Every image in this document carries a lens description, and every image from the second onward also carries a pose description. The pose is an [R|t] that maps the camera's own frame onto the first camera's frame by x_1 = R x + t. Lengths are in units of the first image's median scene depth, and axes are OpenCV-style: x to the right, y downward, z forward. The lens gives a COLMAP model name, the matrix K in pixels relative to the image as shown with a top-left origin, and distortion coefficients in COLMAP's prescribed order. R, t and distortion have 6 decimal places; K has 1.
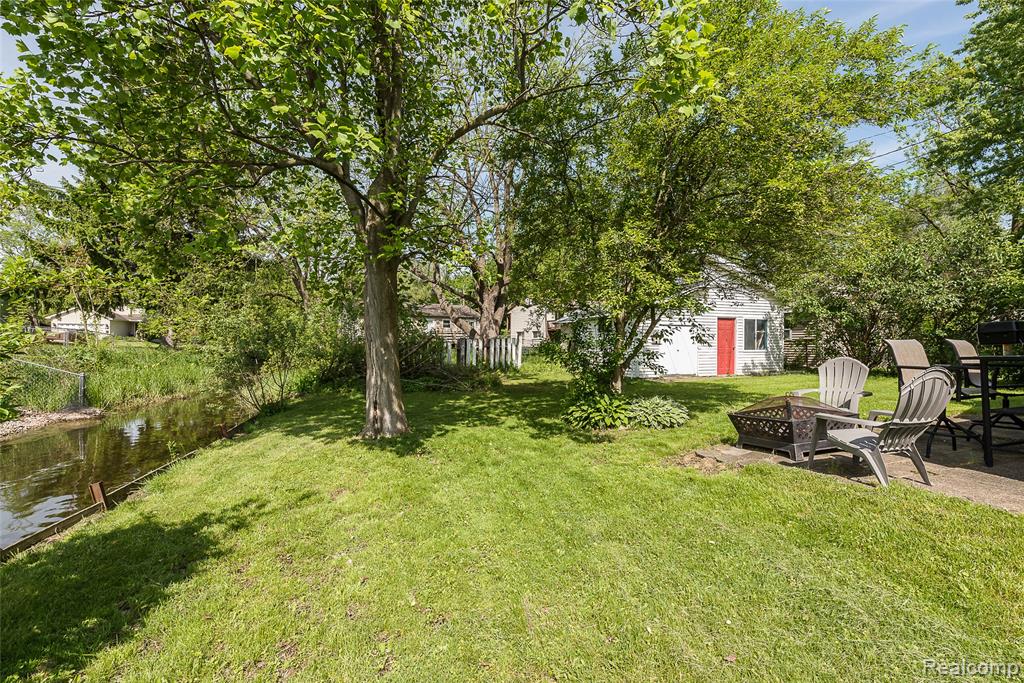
lens RADIAL K [[417.2, 0, 513.8], [0, 417.2, 350.7], [0, 0, 1]] dist [-0.000905, -0.000347]
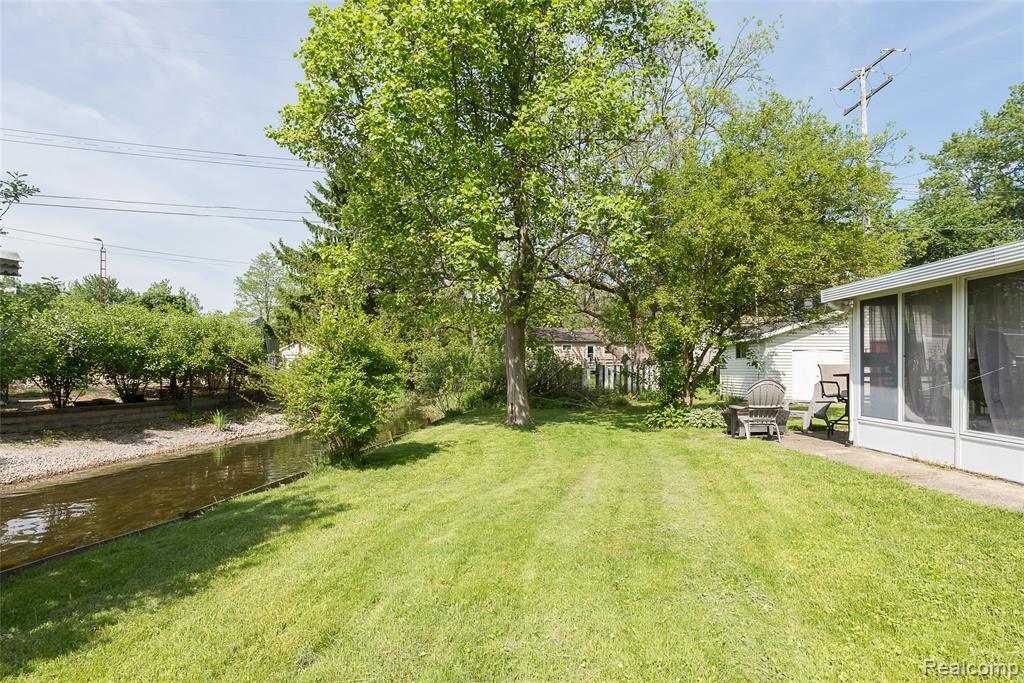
lens RADIAL K [[474.1, 0, 511.0], [0, 474.1, 374.4], [0, 0, 1]] dist [0.001073, 0.000203]
pose [[0.928425, 0.000382, -0.371521, 0.219823], [-0.004076, 0.999950, -0.009159, 0.014941], [0.371499, 0.010018, 0.928379, -0.452331]]
